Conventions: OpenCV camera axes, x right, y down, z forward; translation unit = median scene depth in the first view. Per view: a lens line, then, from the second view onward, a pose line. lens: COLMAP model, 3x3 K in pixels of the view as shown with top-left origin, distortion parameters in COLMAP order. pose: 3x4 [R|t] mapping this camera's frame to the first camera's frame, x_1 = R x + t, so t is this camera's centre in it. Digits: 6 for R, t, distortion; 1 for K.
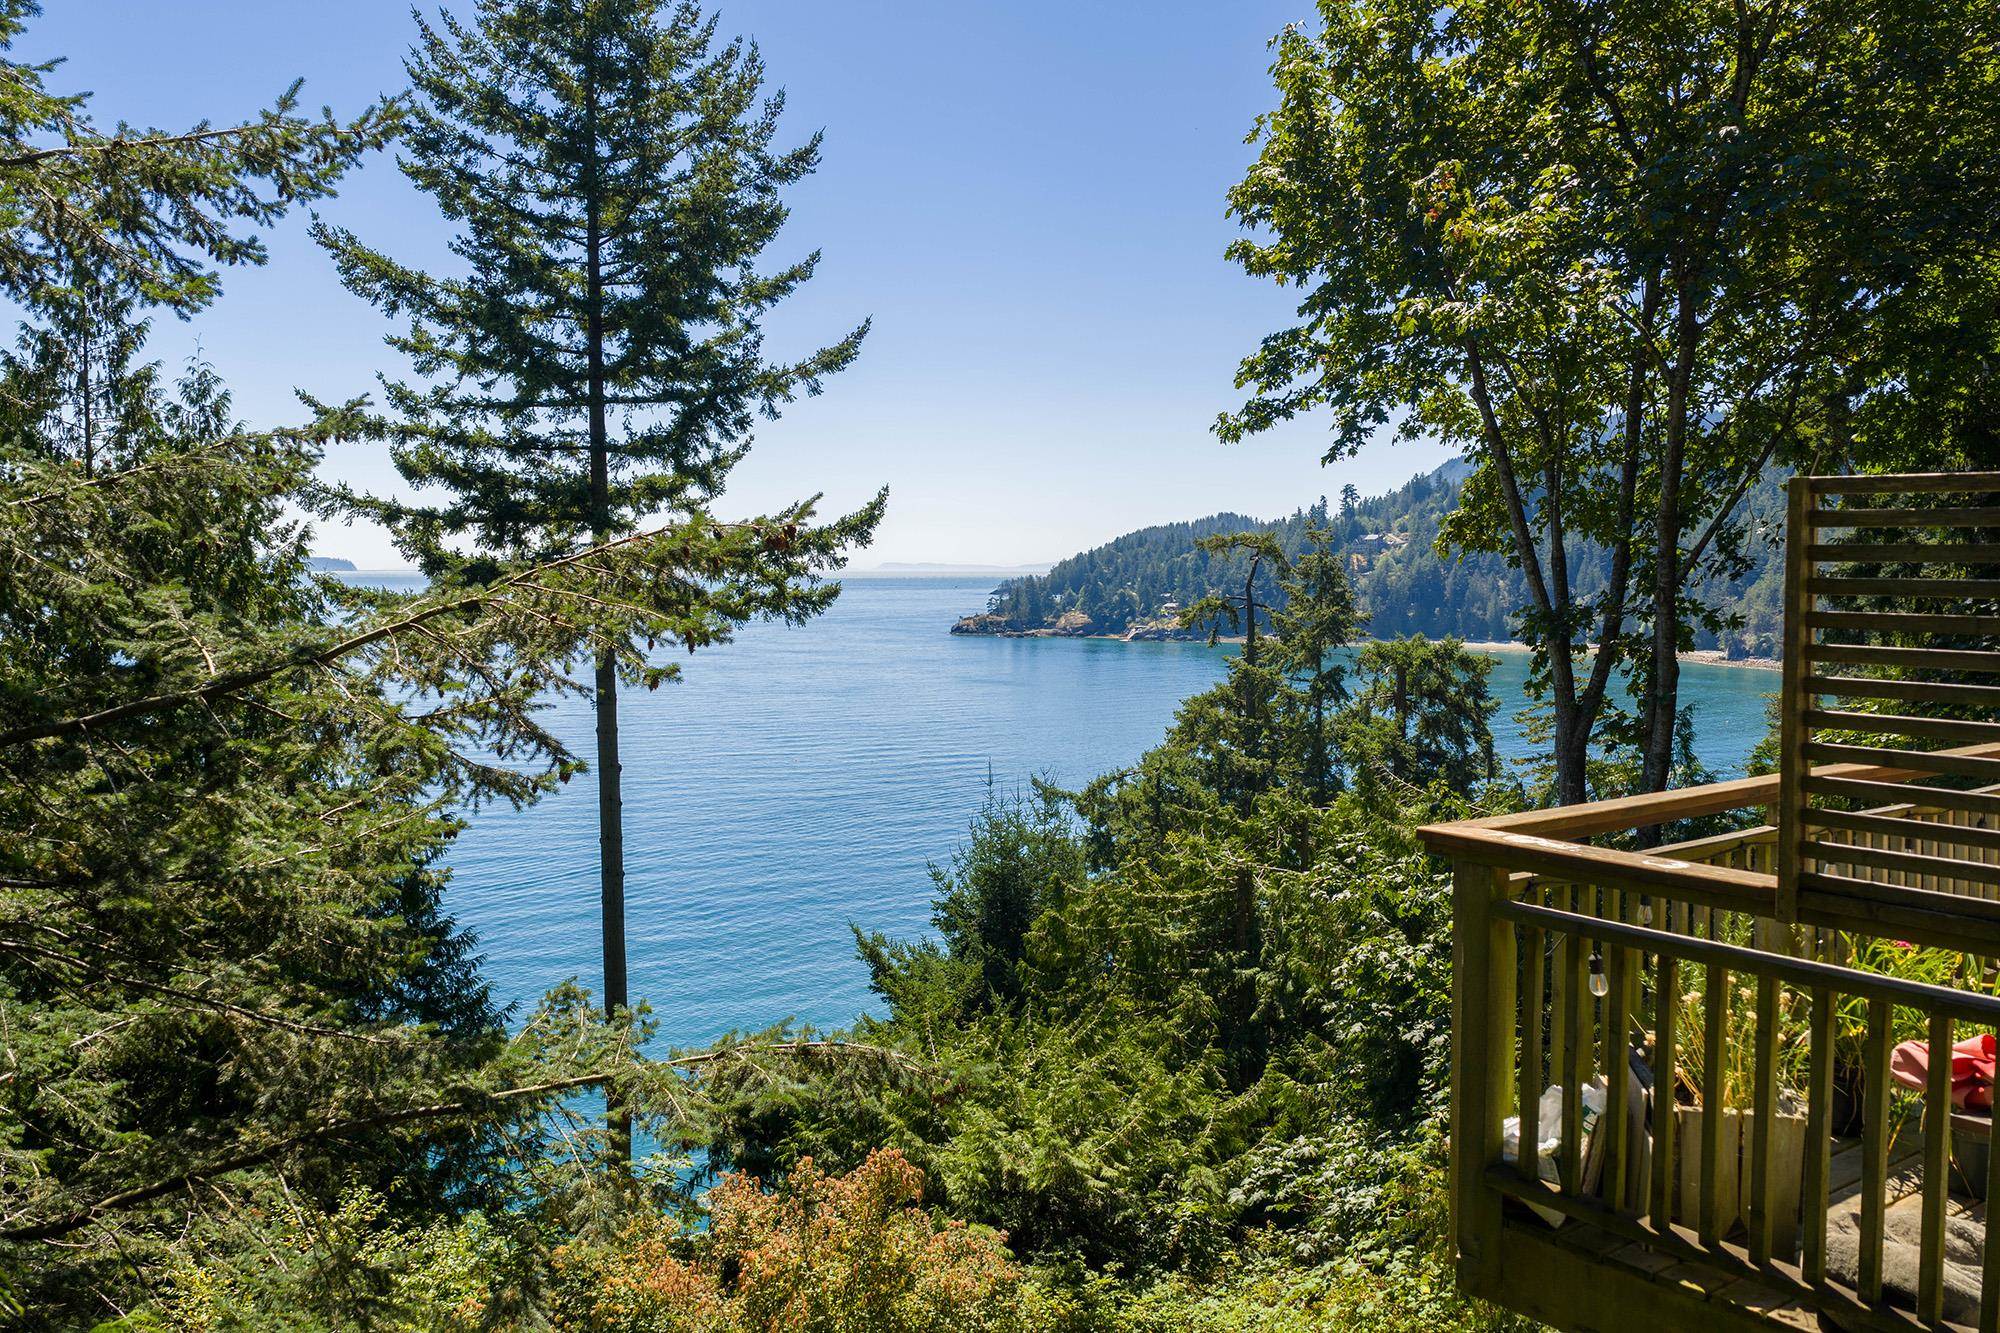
lens RADIAL K [[1593.7, 0, 992.1], [0, 1593.7, 702.8], [0, 0, 1]] dist [0.004754, -0.001822]
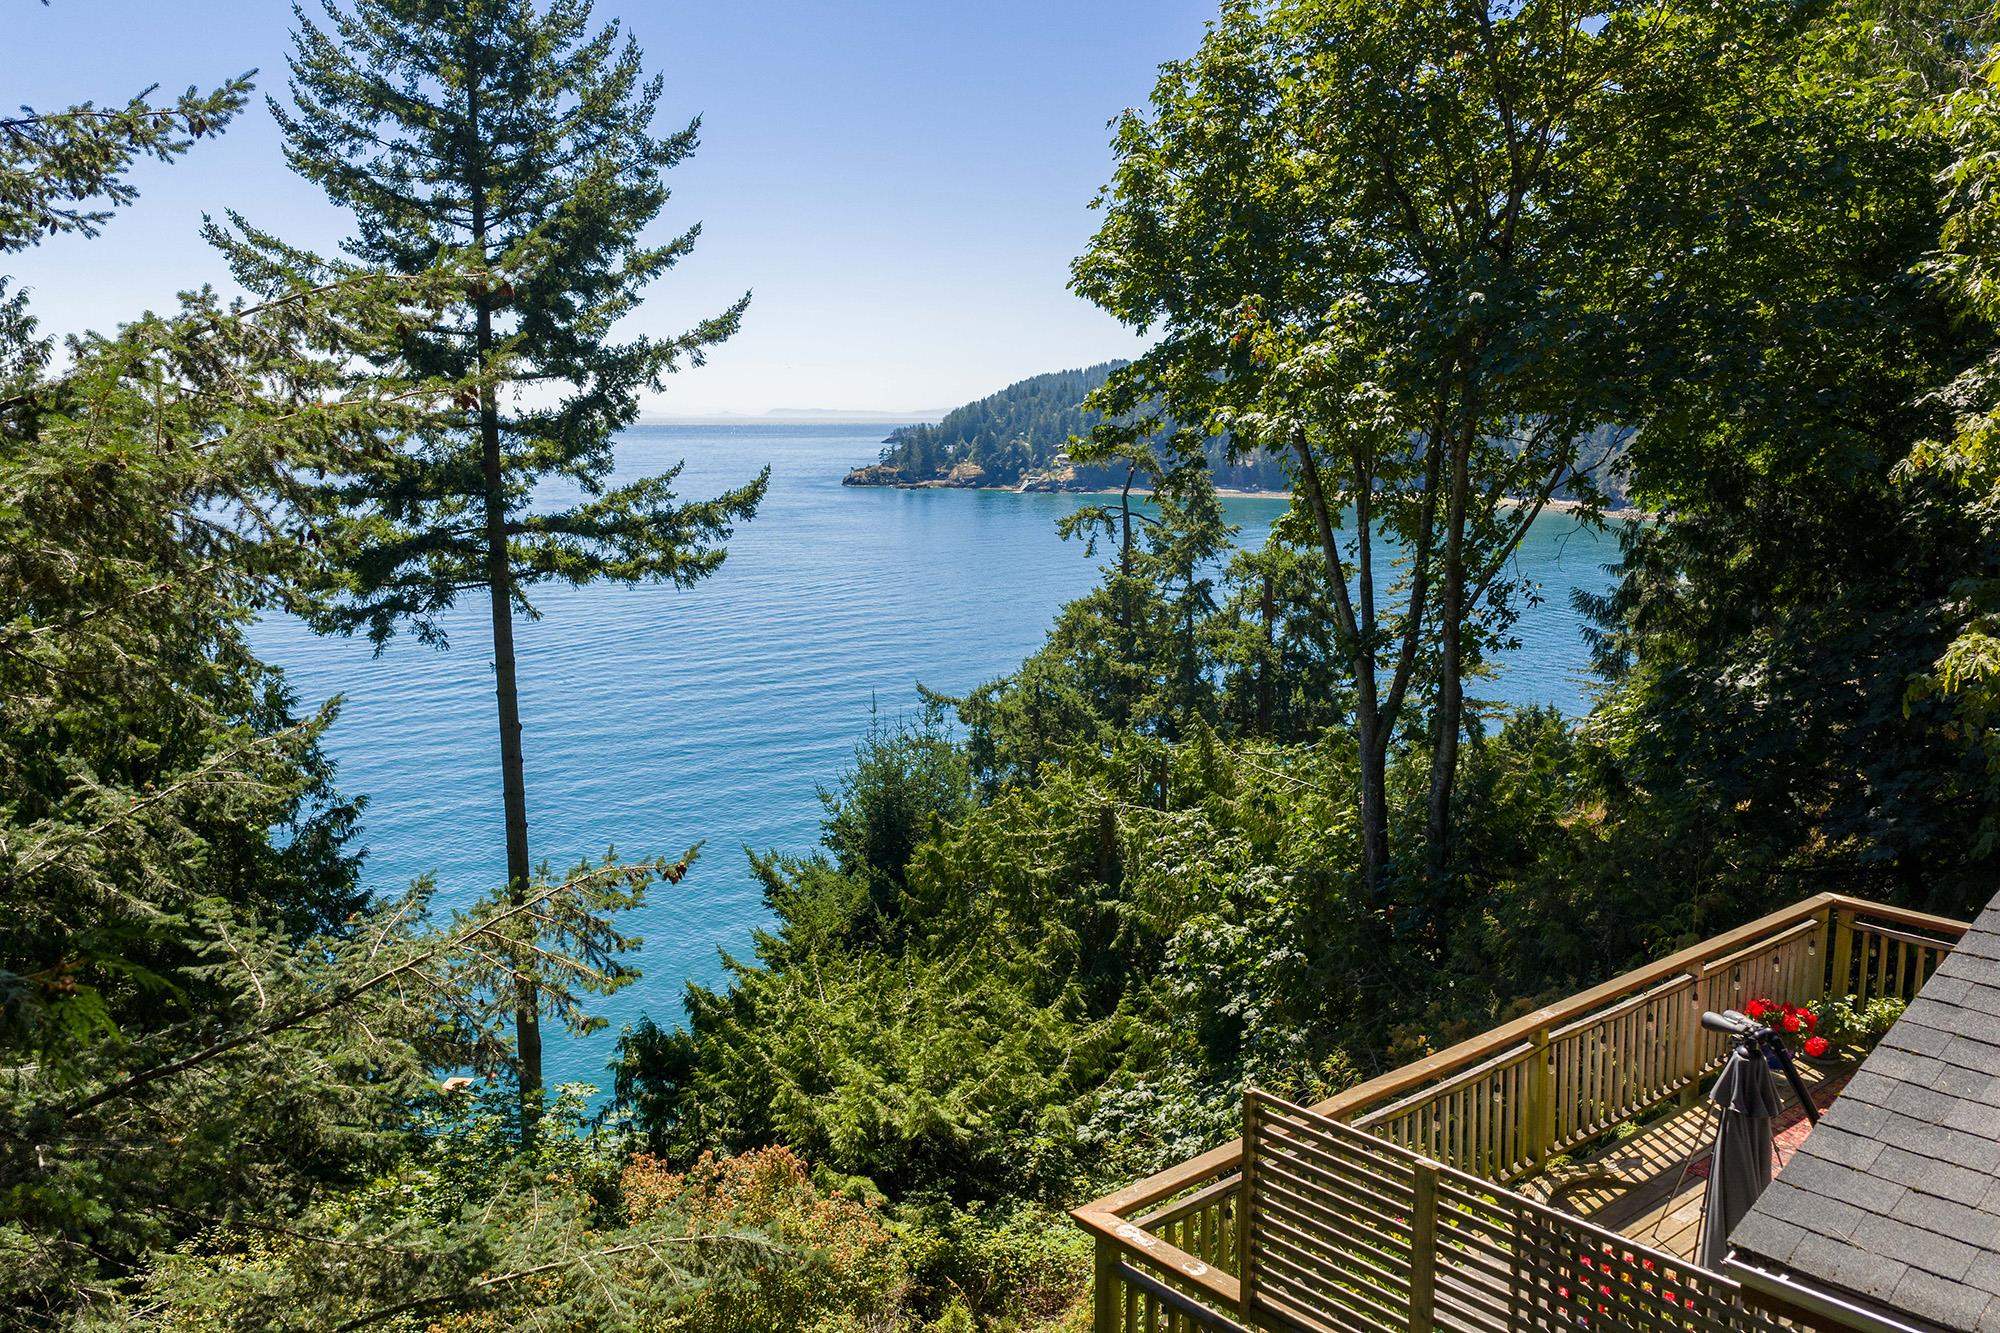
lens RADIAL K [[1623.9, 0, 1000.0], [0, 1623.9, 666.5], [0, 0, 1]] dist [-0.005303, -0.000100]
pose [[0.997682, -0.011443, 0.067084, 0.013117], [0.005504, 0.996101, 0.088046, -0.094550], [-0.067830, -0.087473, 0.993855, -0.093316]]
